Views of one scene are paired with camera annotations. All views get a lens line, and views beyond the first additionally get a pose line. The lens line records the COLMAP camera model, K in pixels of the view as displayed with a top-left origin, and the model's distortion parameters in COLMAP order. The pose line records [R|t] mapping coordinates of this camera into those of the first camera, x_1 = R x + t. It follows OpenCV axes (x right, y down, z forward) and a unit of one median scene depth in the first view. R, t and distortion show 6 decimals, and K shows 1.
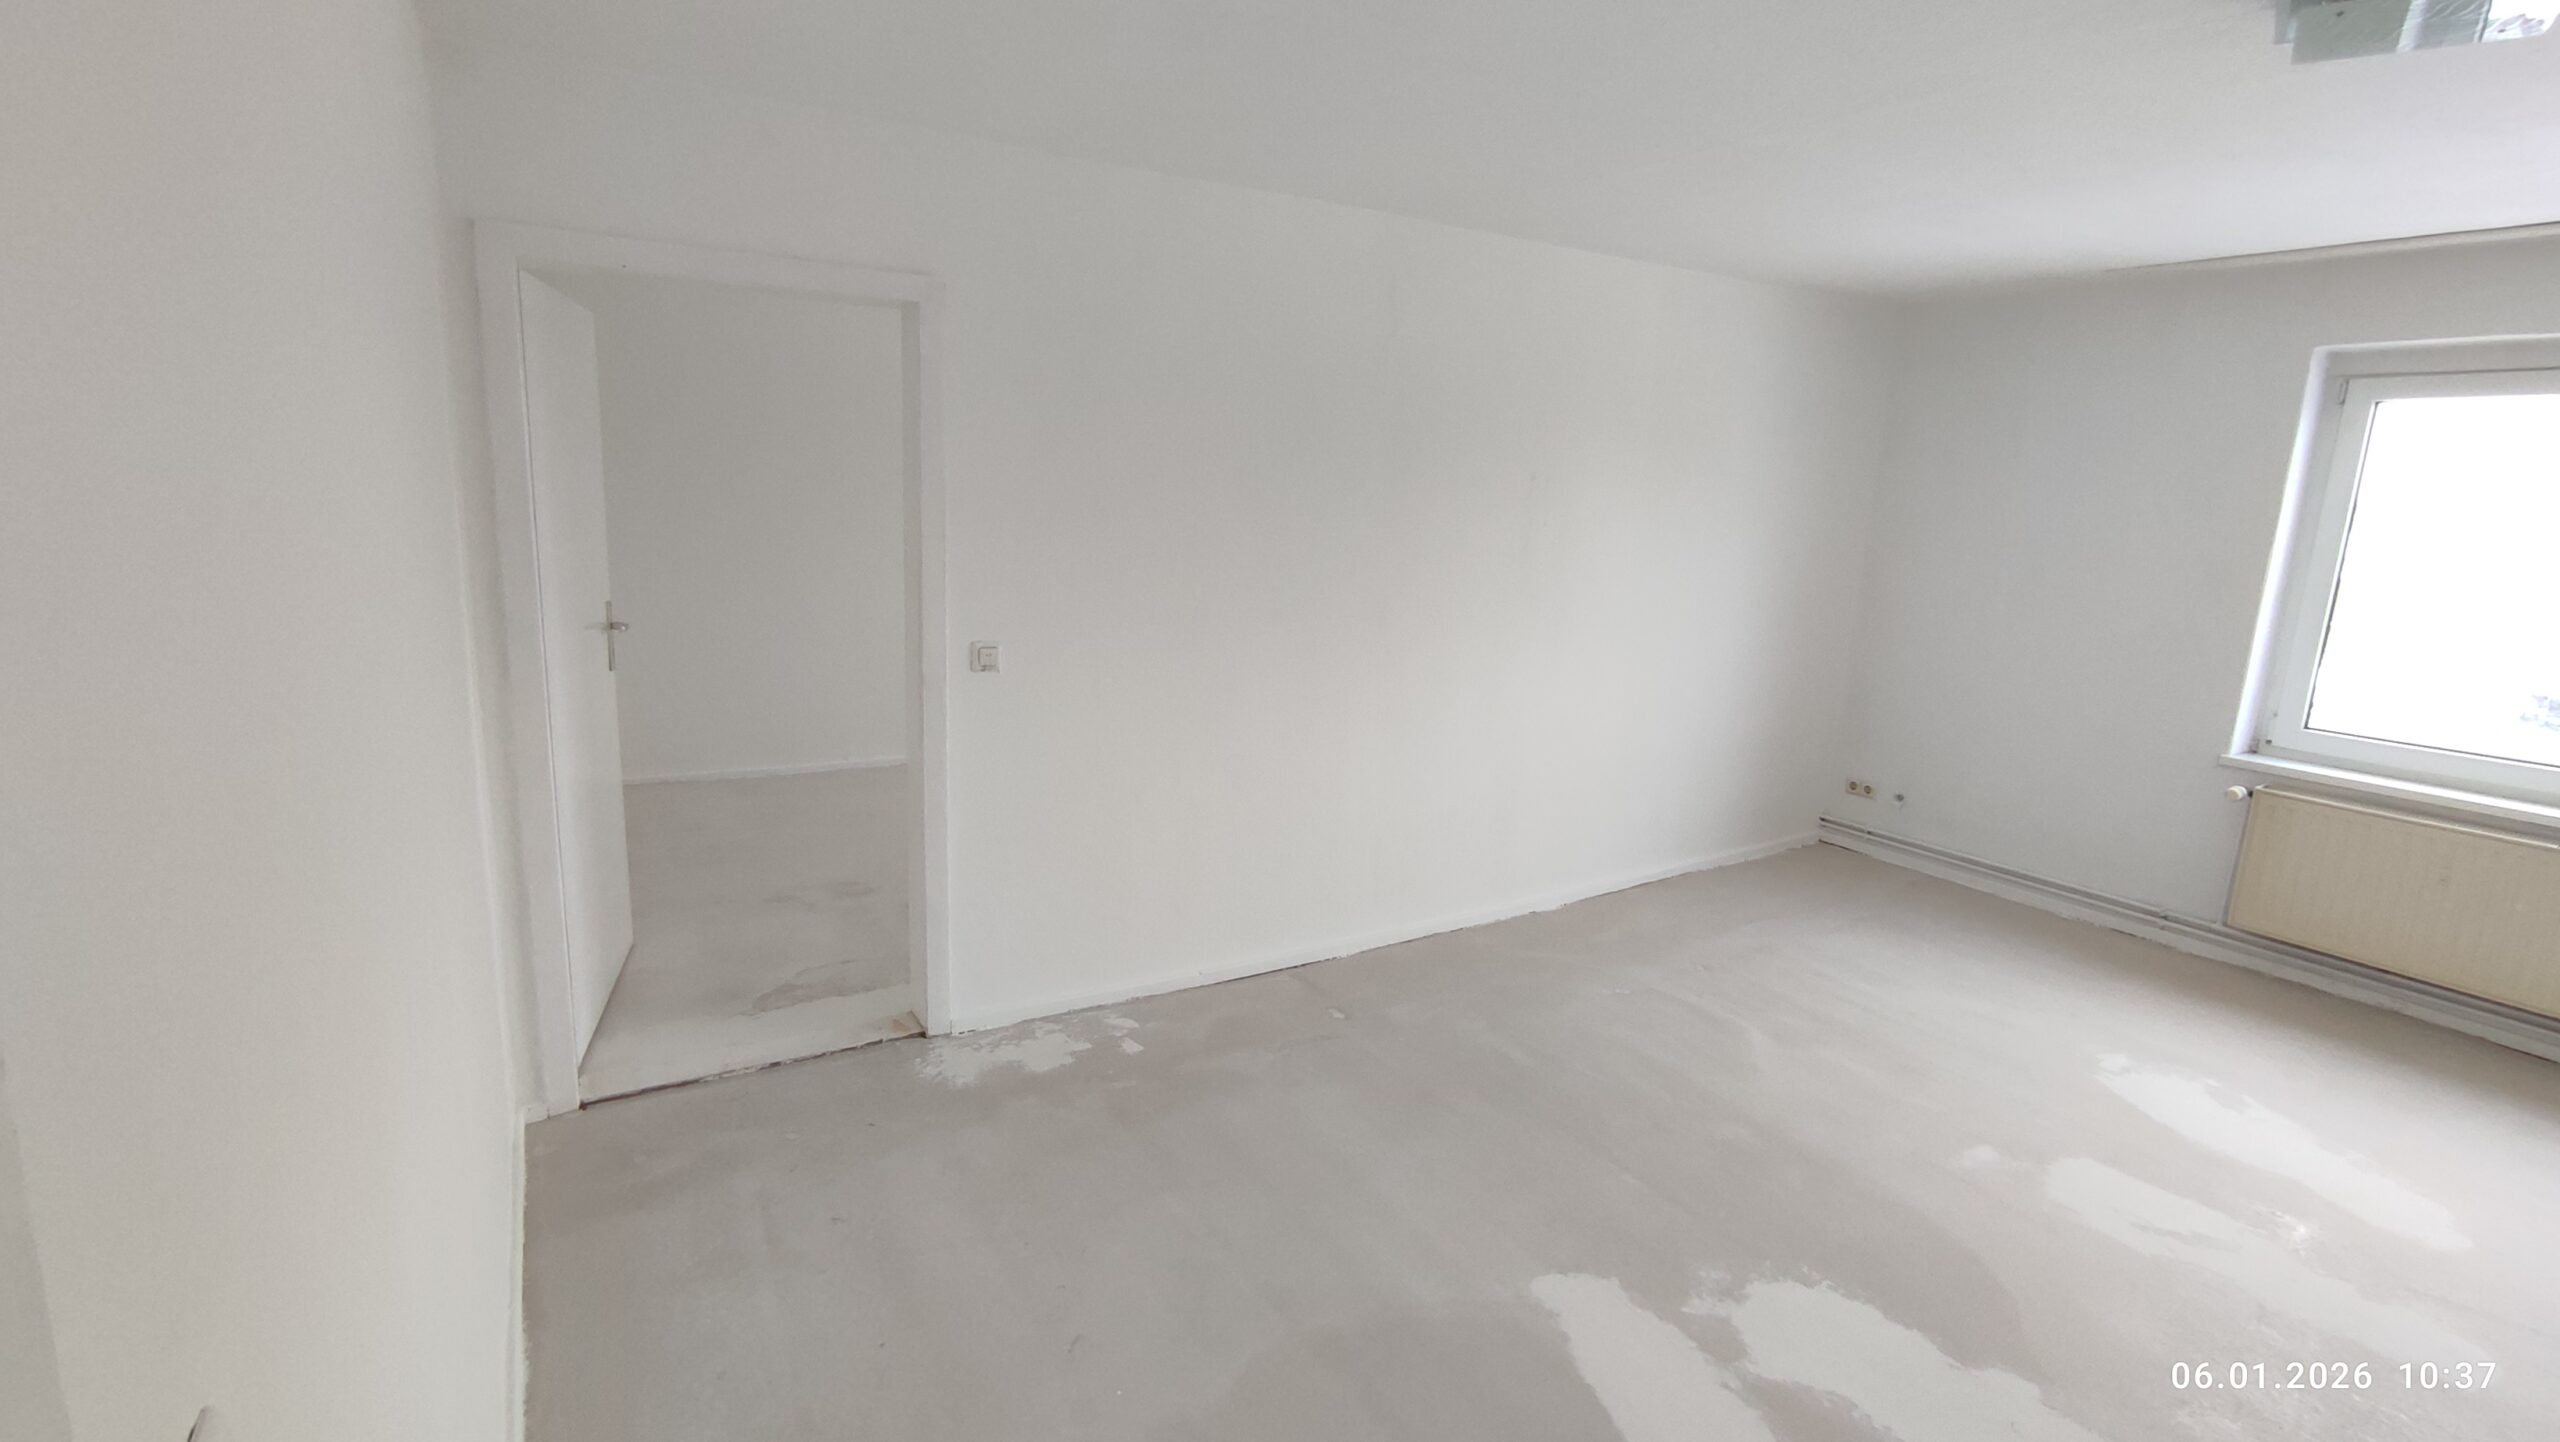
lens RADIAL K [[1206.2, 0, 1288.3], [0, 1206.2, 701.0], [0, 0, 1]] dist [-0.002077, 0.007117]
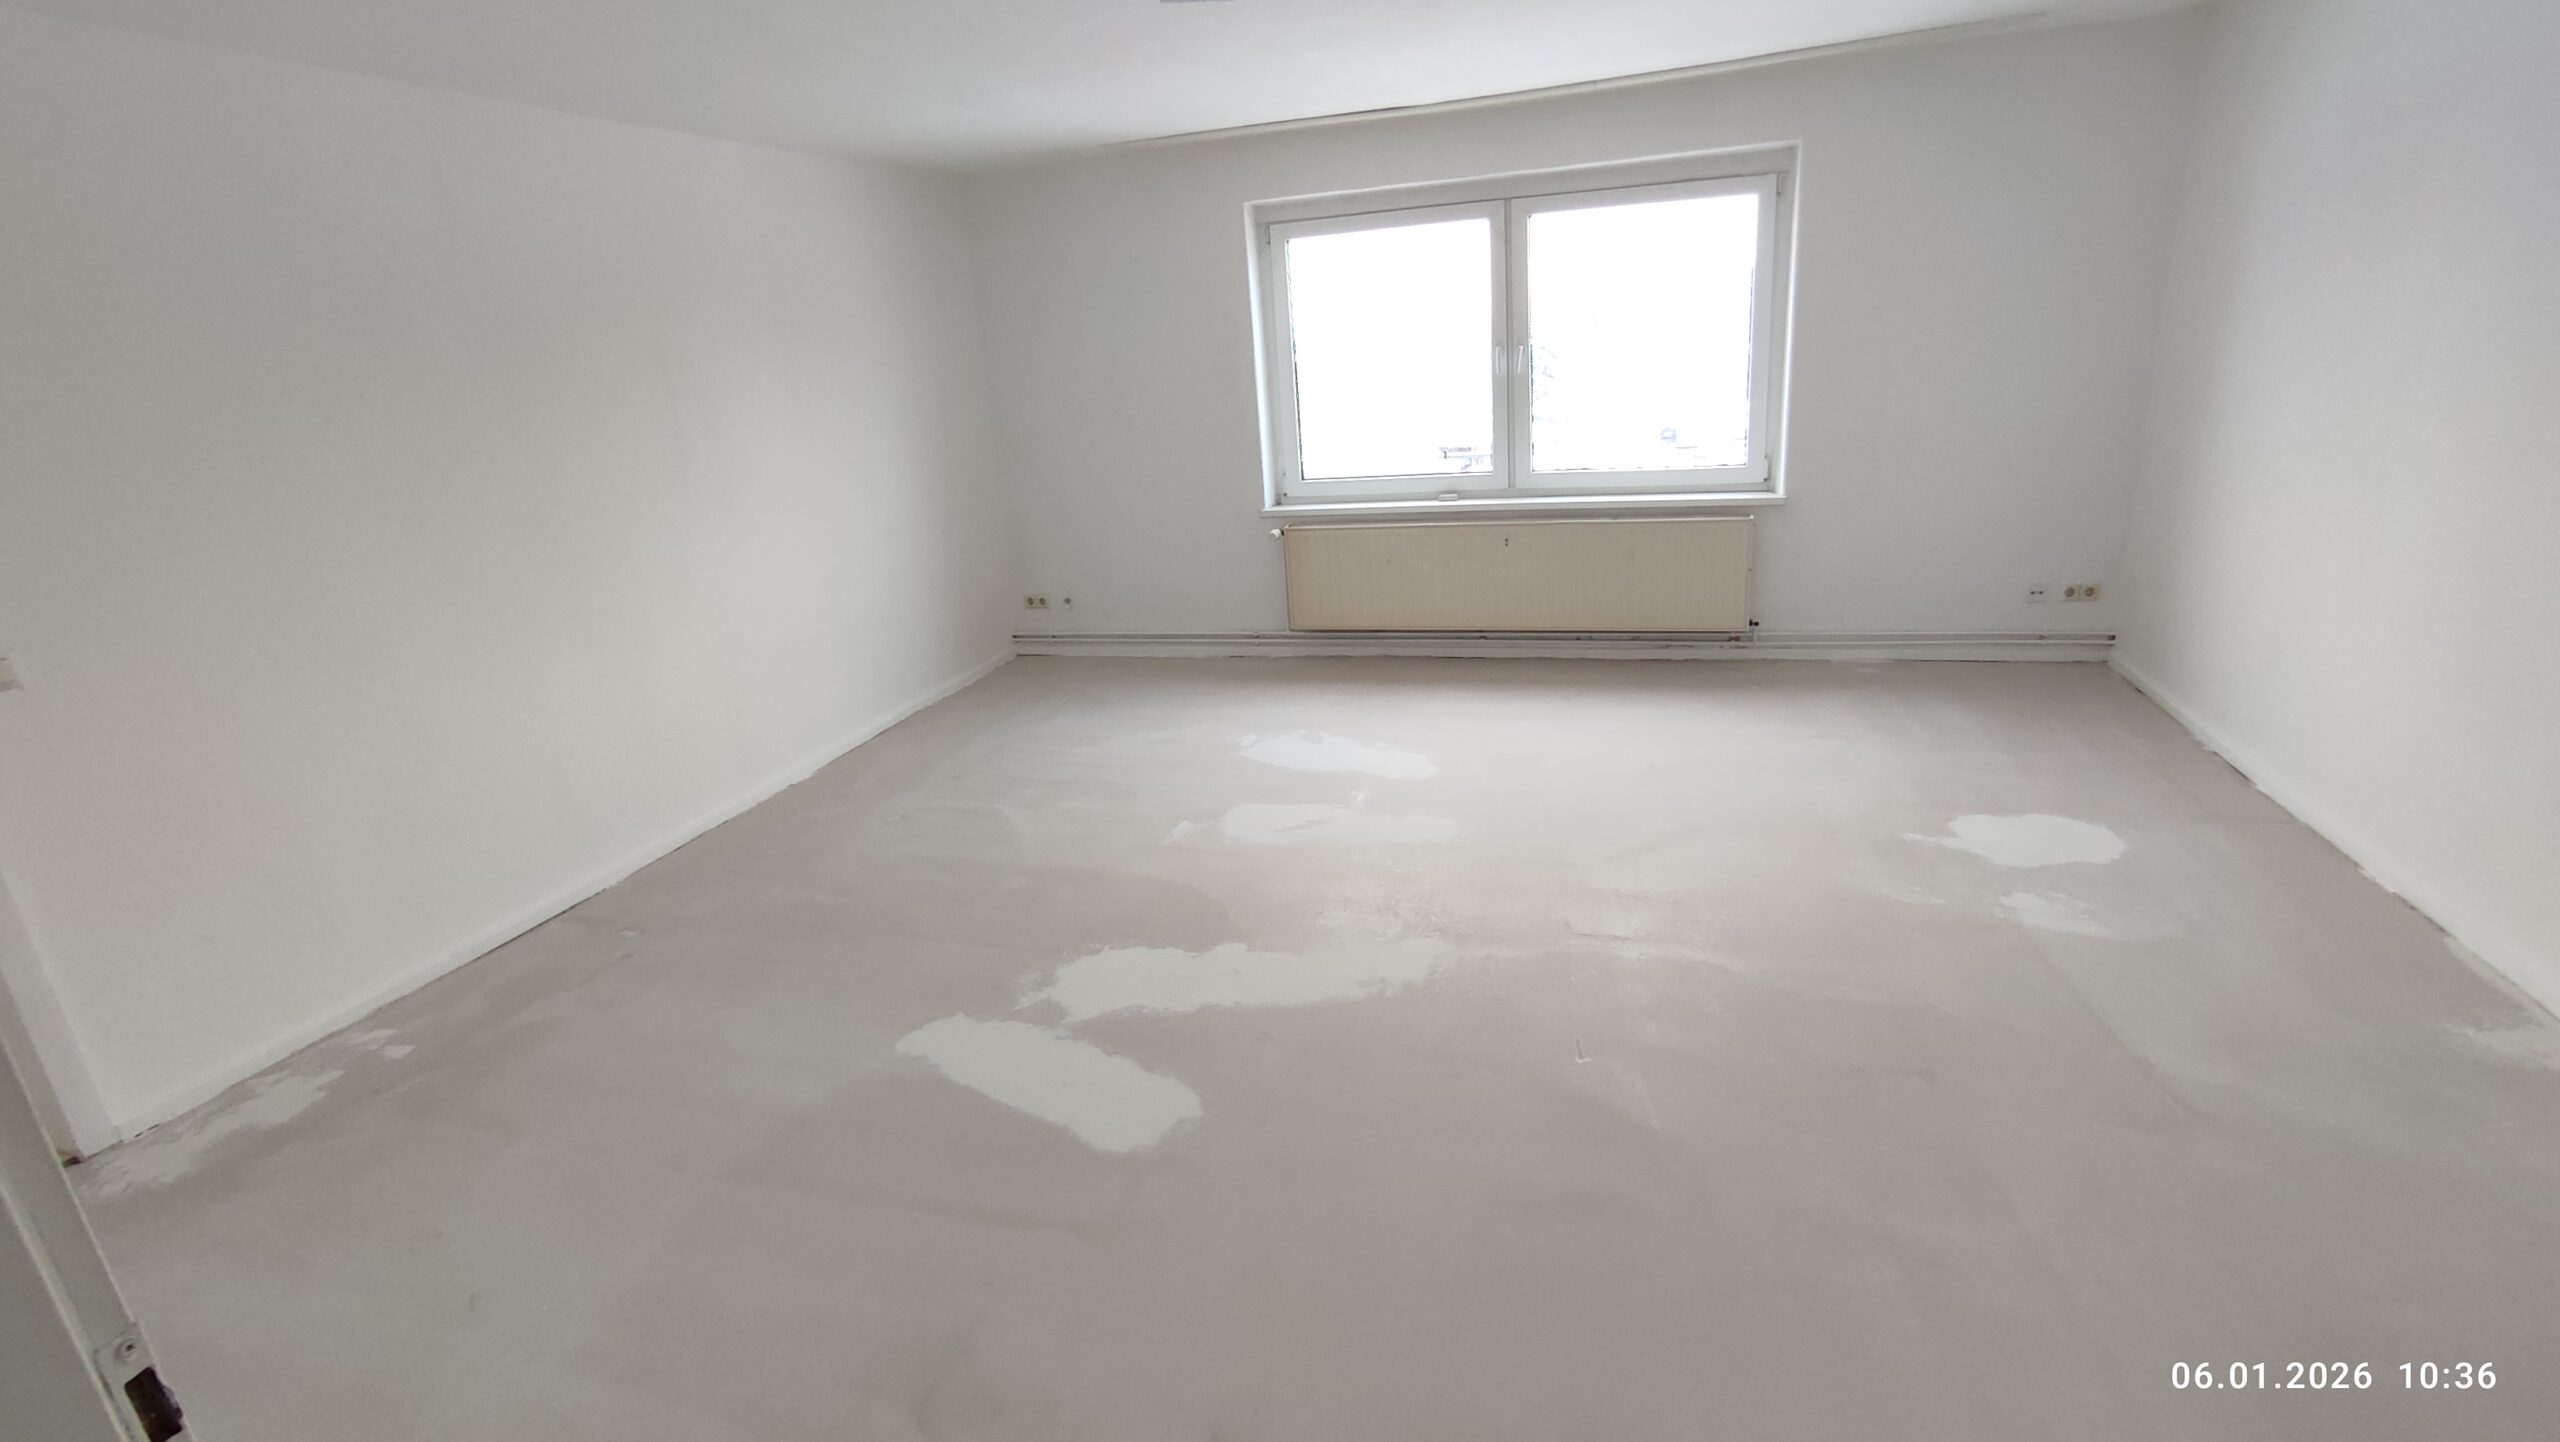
lens RADIAL K [[1171.7, 0, 1275.6], [0, 1171.7, 693.0], [0, 0, 1]] dist [-0.001769, 0.007345]
pose [[0.768131, -0.283122, 0.574297, -0.045303], [0.223128, 0.959066, 0.174372, 0.017327], [-0.600157, -0.005799, 0.799861, -0.088292]]
